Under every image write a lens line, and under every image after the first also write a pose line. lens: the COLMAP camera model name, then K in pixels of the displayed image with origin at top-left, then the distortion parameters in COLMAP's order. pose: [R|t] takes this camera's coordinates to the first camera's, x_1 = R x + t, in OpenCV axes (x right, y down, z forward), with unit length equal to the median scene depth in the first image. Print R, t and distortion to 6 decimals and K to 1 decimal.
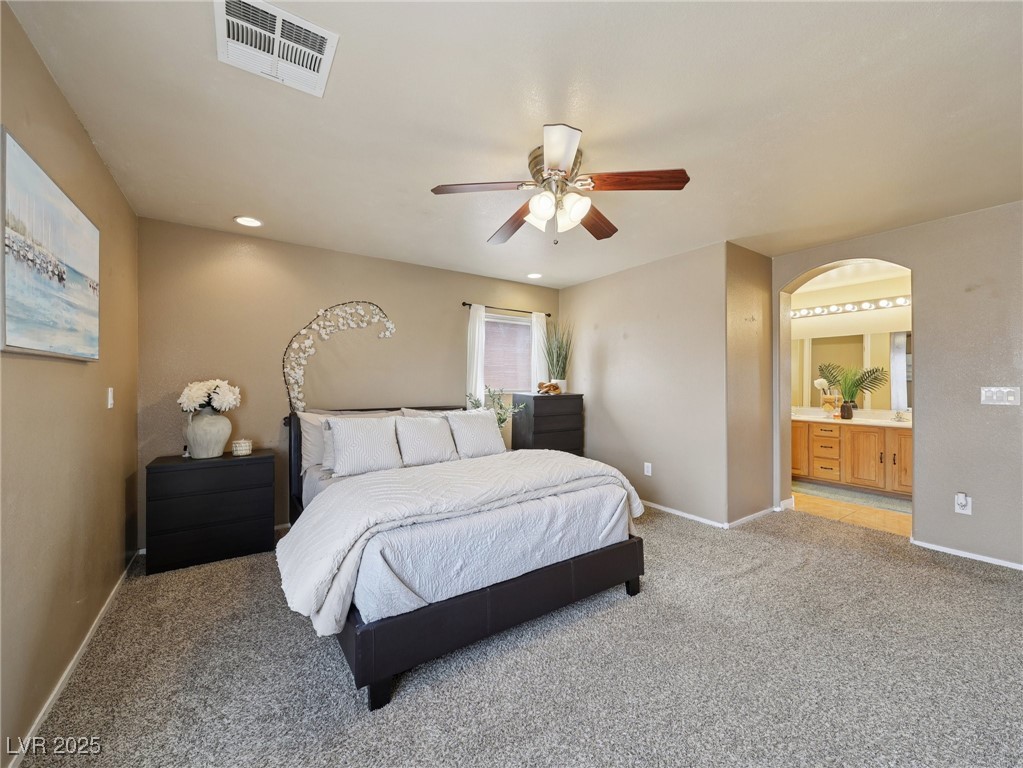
lens RADIAL K [[396.0, 0, 513.4], [0, 396.0, 381.6], [0, 0, 1]] dist [-0.000117, 0.000015]
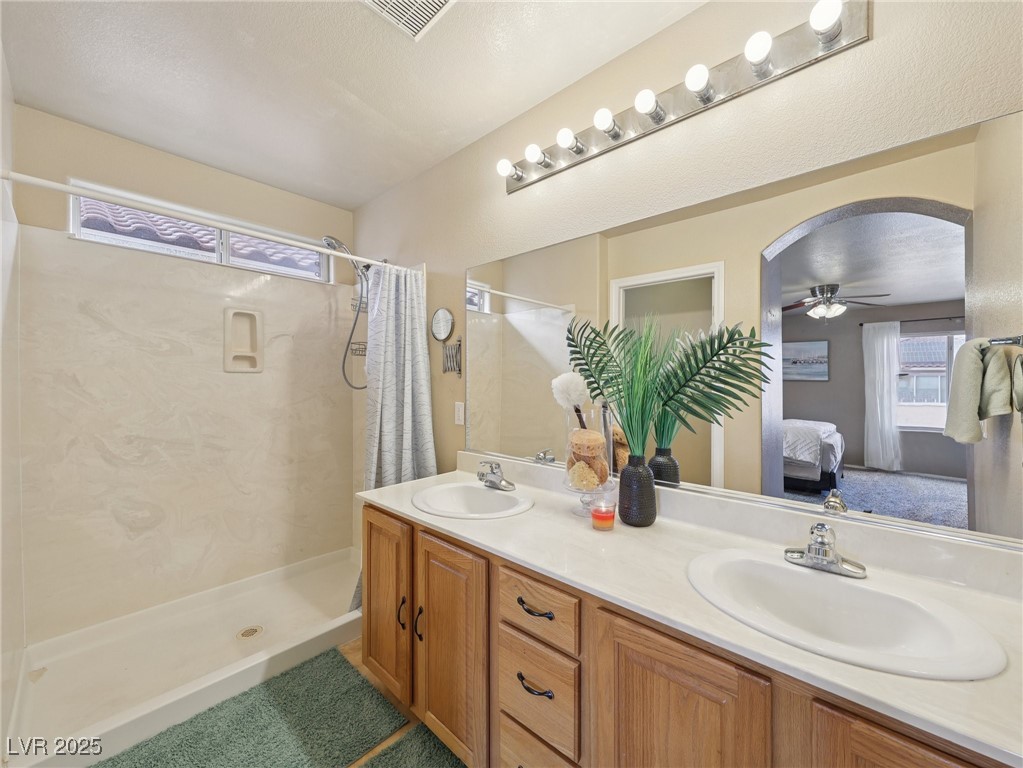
lens RADIAL K [[396.0, 0, 510.1], [0, 396.0, 382.5], [0, 0, 1]] dist [-0.000117, 0.000015]
pose [[0.975495, 0.002773, 0.220003, 0.691763], [-0.002520, 0.999996, -0.001430, 0.000659], [-0.220006, 0.000841, 0.975498, 0.751253]]
